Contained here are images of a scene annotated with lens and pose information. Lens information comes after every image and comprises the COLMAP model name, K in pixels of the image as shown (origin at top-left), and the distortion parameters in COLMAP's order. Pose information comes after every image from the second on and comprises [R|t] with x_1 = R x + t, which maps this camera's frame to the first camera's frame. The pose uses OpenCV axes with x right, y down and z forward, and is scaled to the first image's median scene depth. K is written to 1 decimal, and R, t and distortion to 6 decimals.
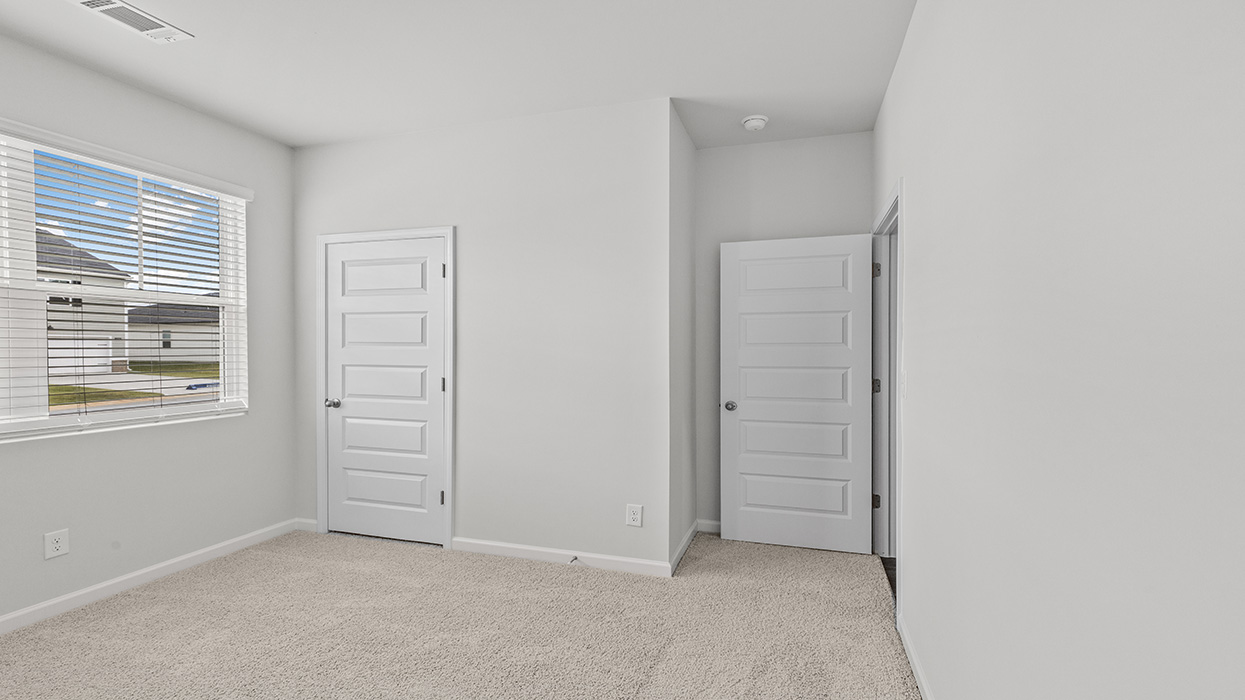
lens RADIAL K [[557.2, 0, 624.0], [0, 557.2, 351.1], [0, 0, 1]] dist [0.005310, -0.000998]
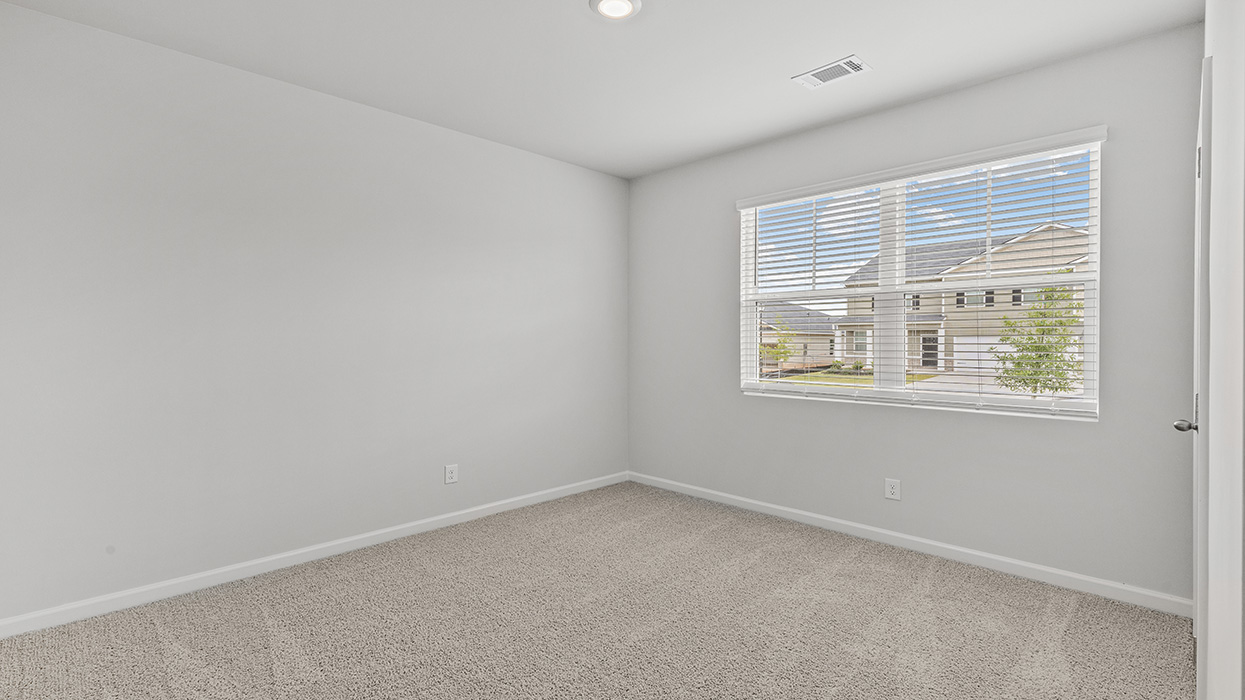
lens RADIAL K [[557.2, 0, 616.9], [0, 557.2, 339.7], [0, 0, 1]] dist [0.005310, -0.000998]
pose [[-0.440816, 0.004453, -0.897587, 0.340056], [-0.002532, 0.999978, 0.006205, -0.002528], [0.897594, 0.005008, -0.440795, 0.835027]]
